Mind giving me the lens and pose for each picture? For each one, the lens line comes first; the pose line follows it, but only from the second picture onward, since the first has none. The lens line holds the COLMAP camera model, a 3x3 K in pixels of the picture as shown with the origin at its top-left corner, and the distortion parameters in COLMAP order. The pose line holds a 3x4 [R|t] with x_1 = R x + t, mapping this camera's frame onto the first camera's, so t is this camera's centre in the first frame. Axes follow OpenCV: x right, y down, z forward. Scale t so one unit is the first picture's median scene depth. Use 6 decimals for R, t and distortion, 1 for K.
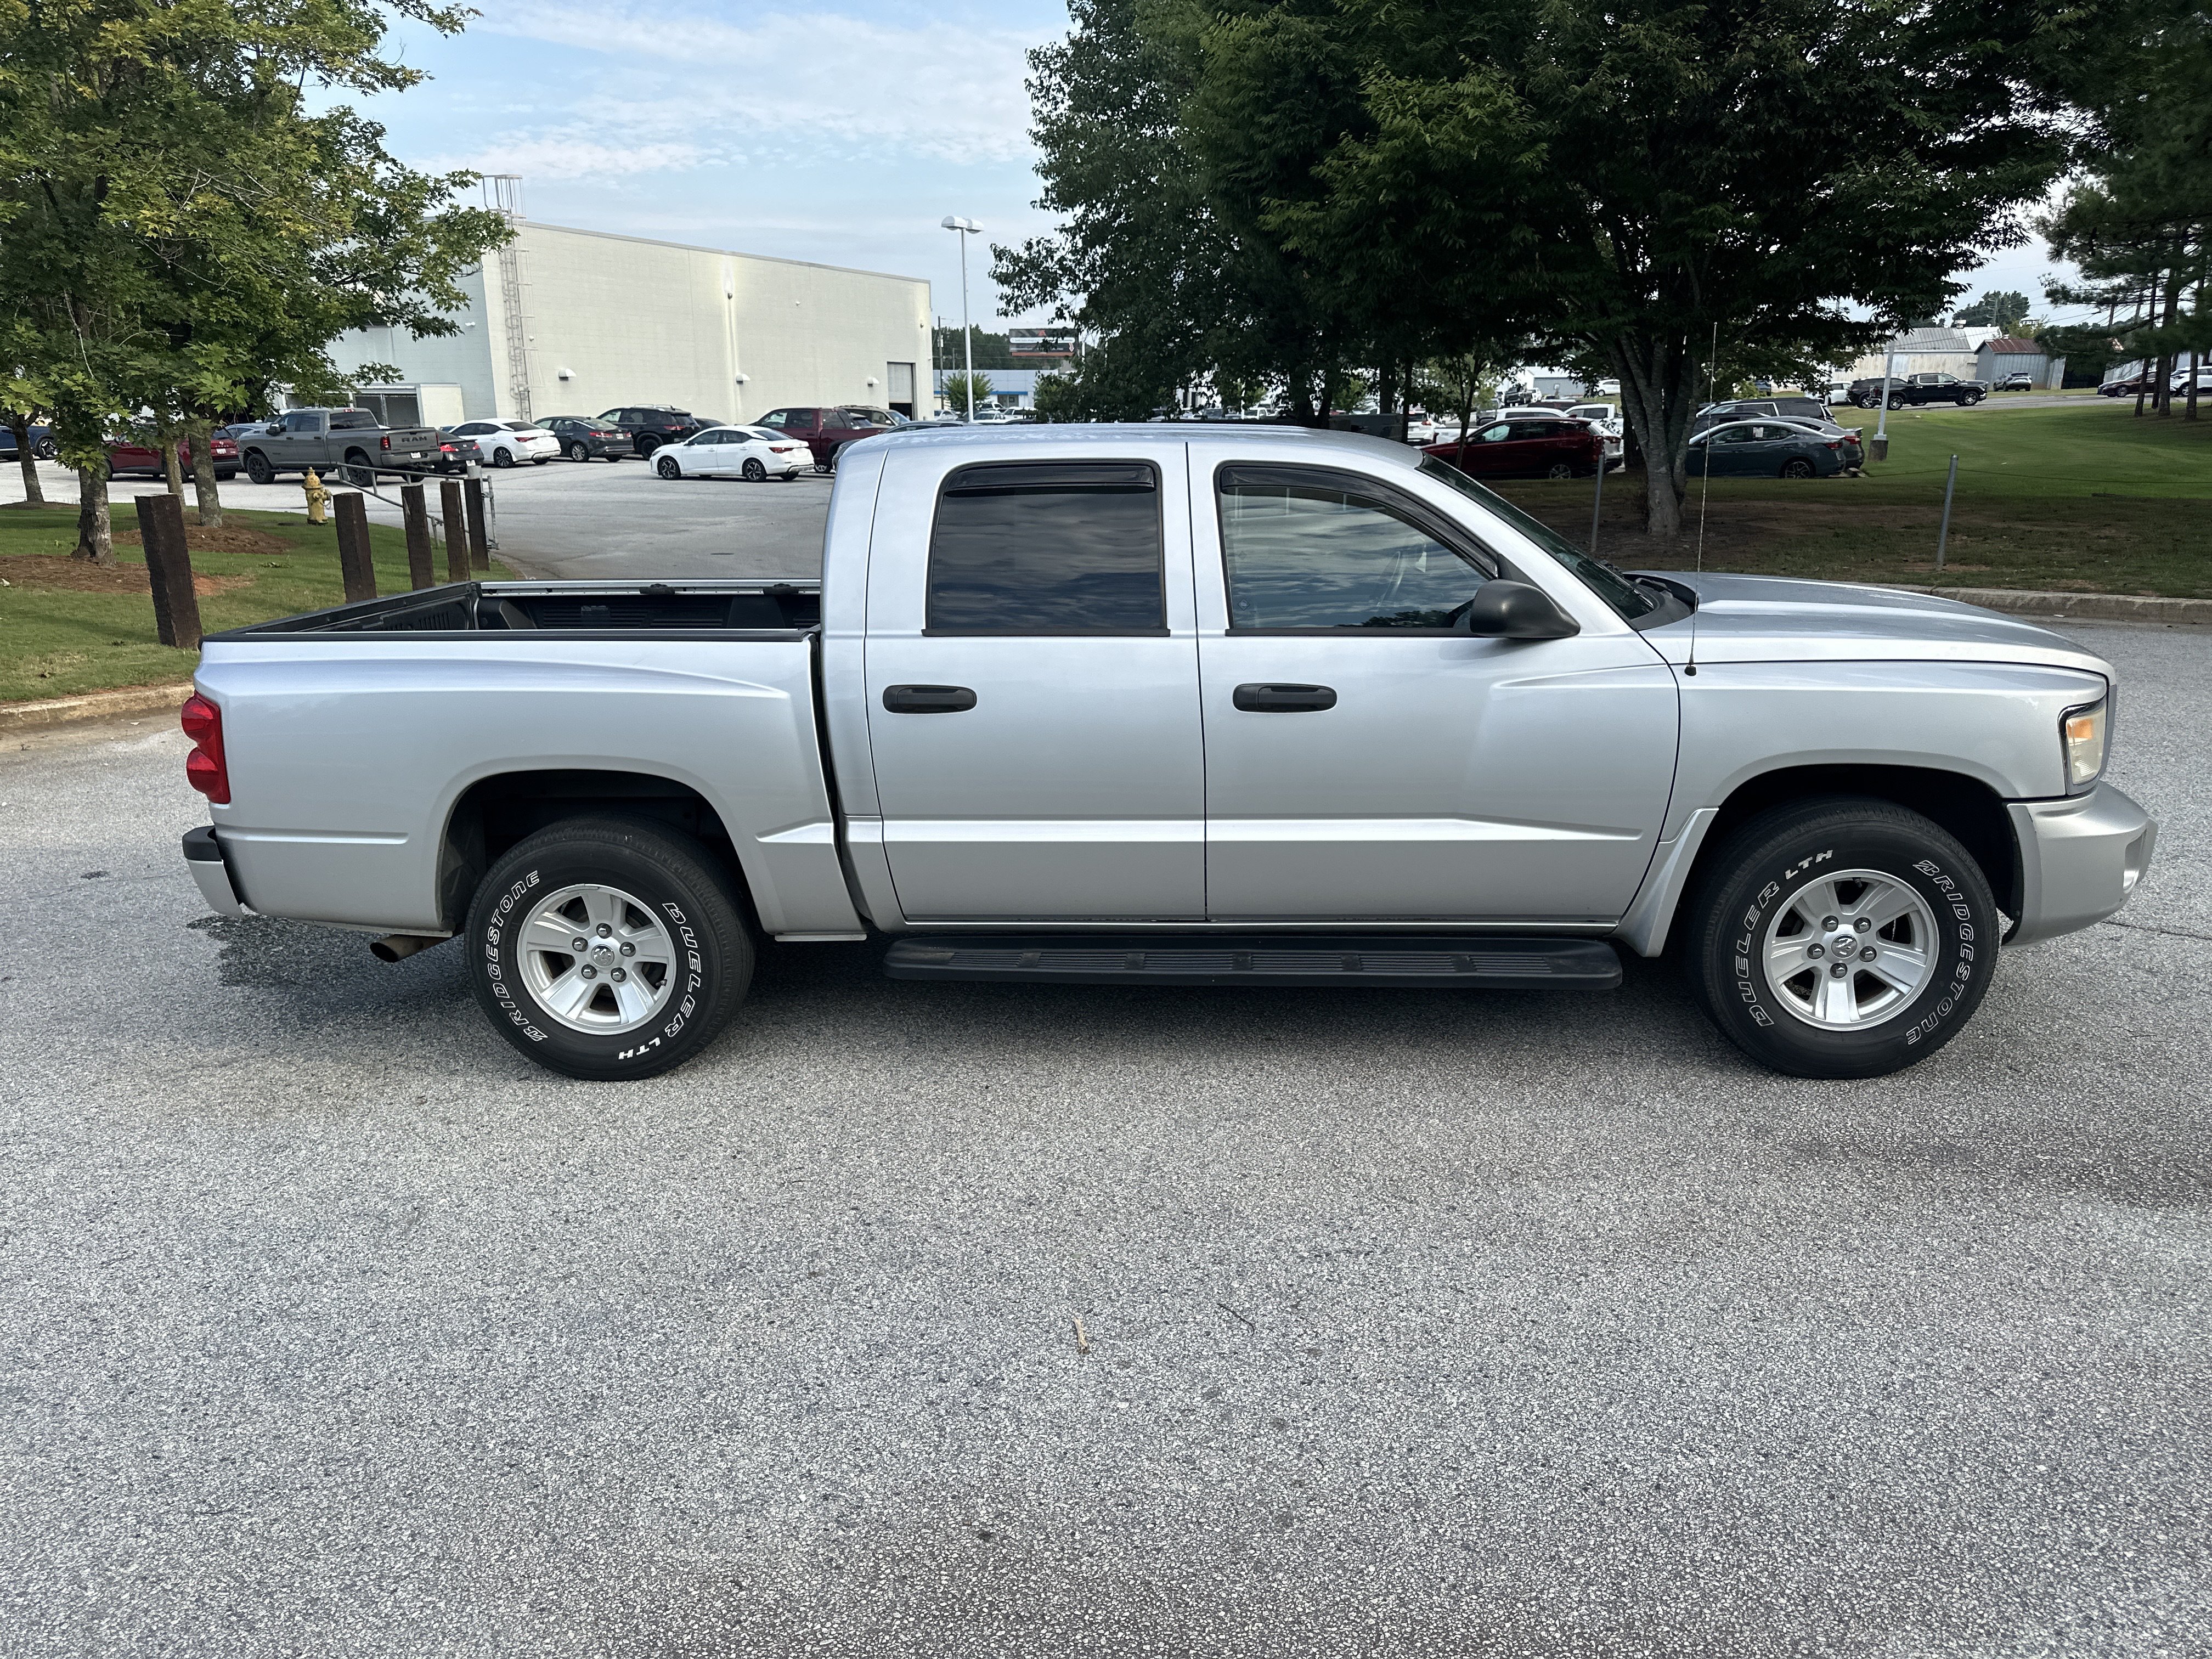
lens RADIAL K [[1545.7, 0, 1150.0], [0, 1545.7, 880.1], [0, 0, 1]] dist [0.065877, -0.068759]
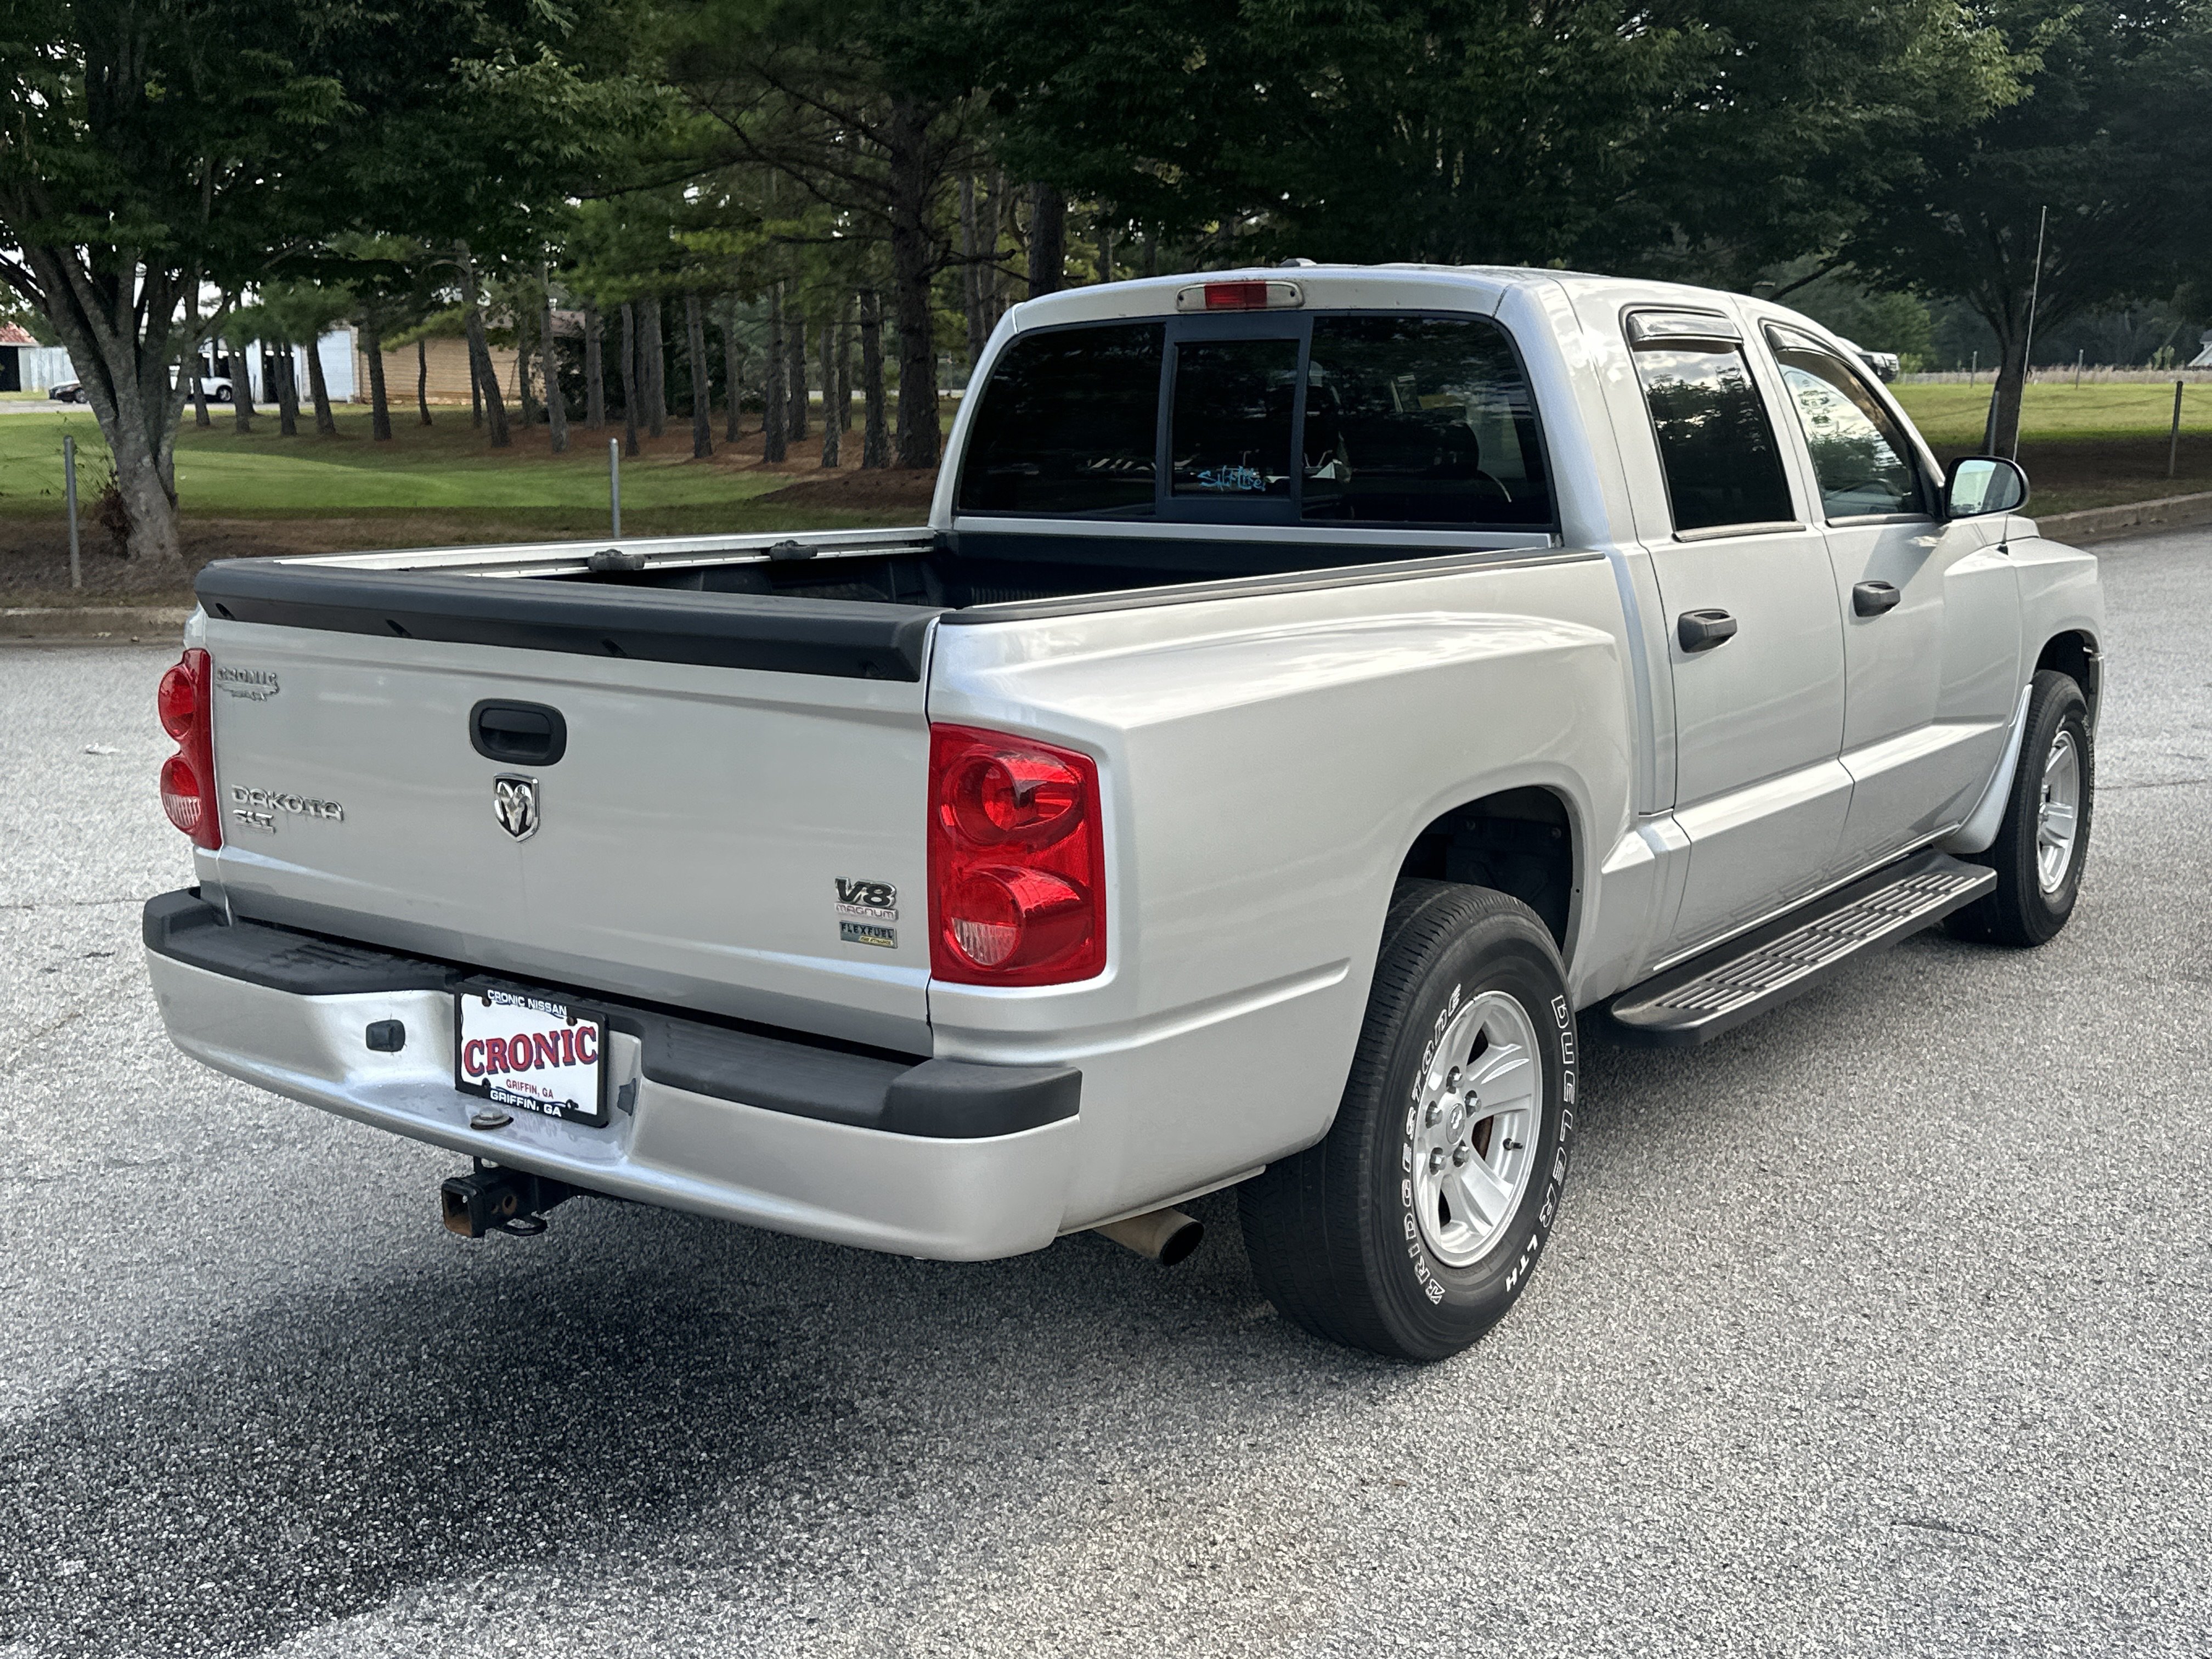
lens RADIAL K [[2296.7, 0, 1135.4], [0, 2296.7, 831.2], [0, 0, 1]] dist [0.147023, -0.326831]
pose [[0.548225, -0.137774, 0.824905, -1.065488], [0.236399, 0.971642, 0.005173, -0.082871], [-0.802225, 0.192171, 0.565248, 0.589949]]
